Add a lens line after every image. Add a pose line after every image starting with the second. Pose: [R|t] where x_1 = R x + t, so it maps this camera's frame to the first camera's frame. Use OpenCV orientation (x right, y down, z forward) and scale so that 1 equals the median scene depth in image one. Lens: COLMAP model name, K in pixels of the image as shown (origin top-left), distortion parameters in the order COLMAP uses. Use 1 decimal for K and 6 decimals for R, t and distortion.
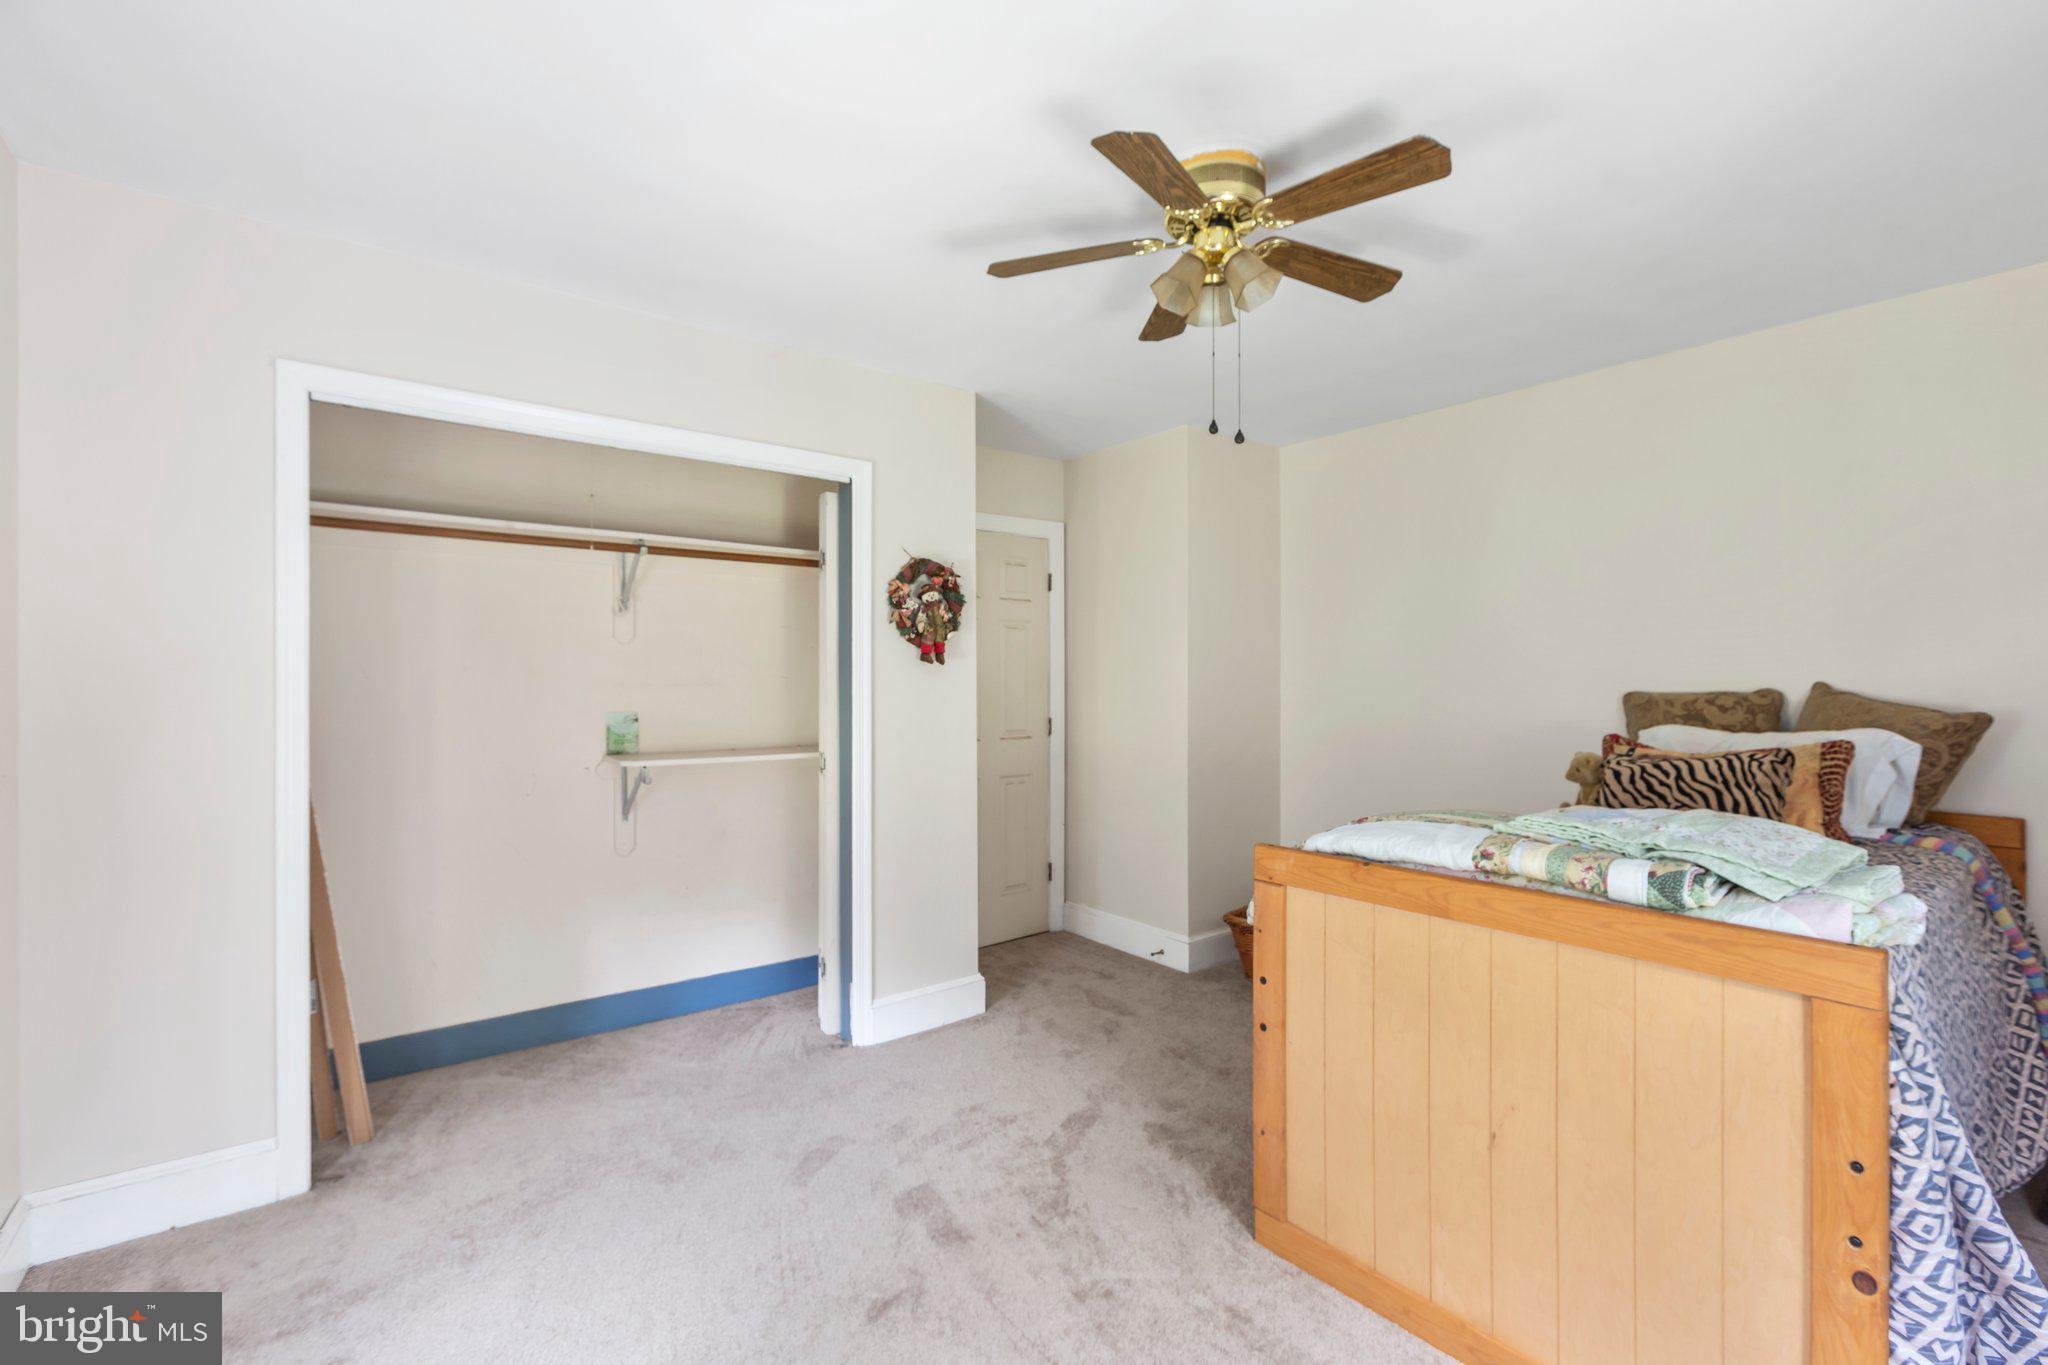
lens RADIAL K [[920.8, 0, 1025.5], [0, 920.8, 670.6], [0, 0, 1]] dist [0.002382, -0.000062]
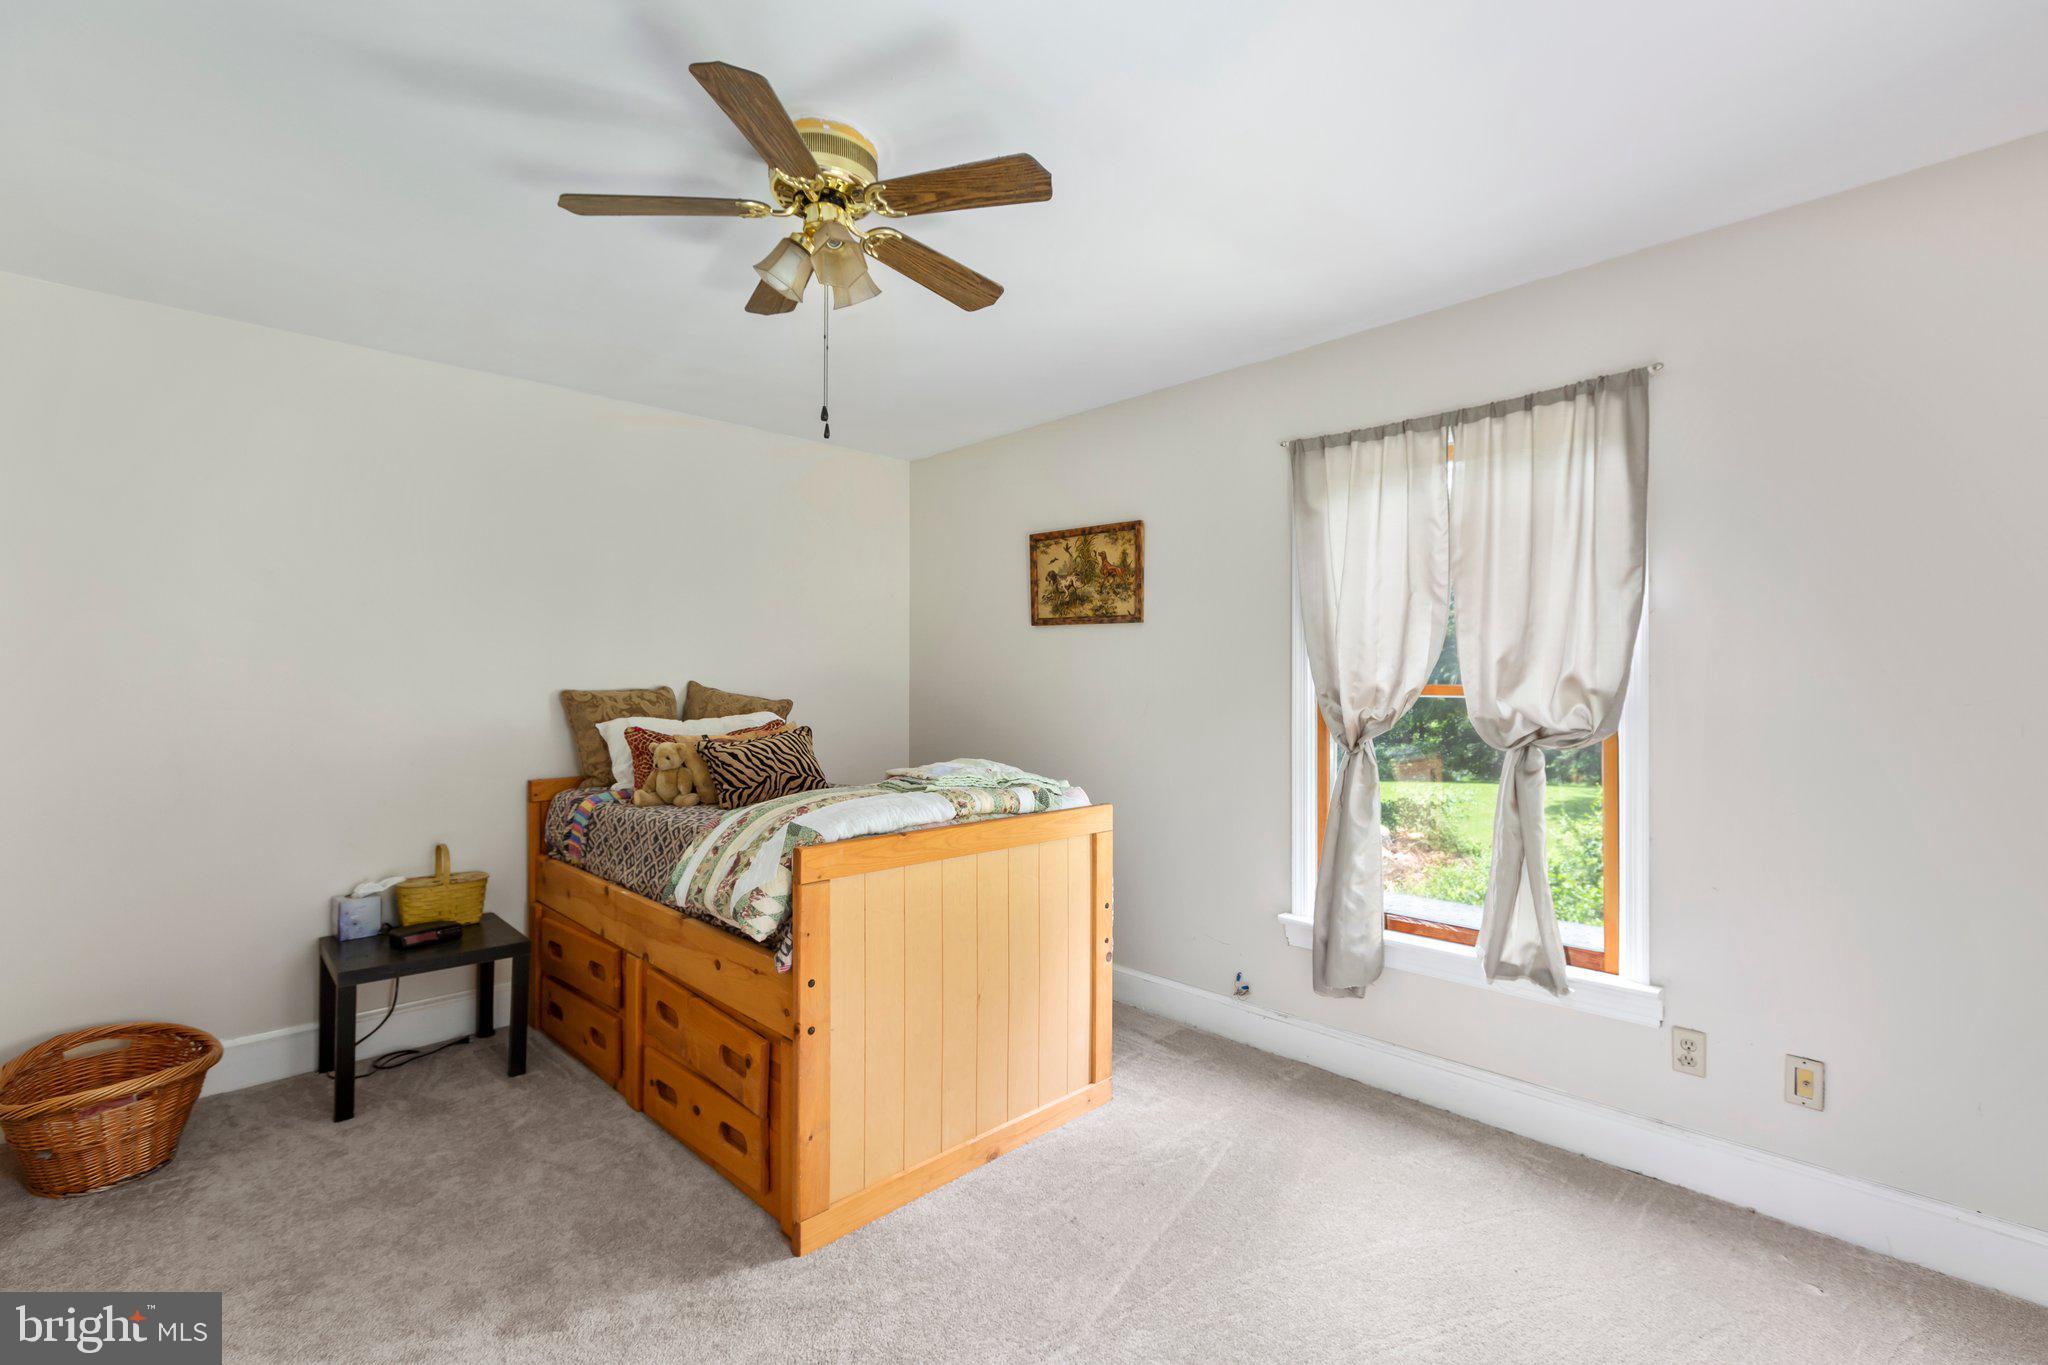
lens RADIAL K [[920.8, 0, 1025.5], [0, 920.8, 670.6], [0, 0, 1]] dist [0.002382, -0.000062]
pose [[-0.109039, 0.006580, 0.994016, -0.771462], [-0.008361, 0.999937, -0.007536, 0.004474], [-0.994002, -0.009132, -0.108977, 0.899379]]
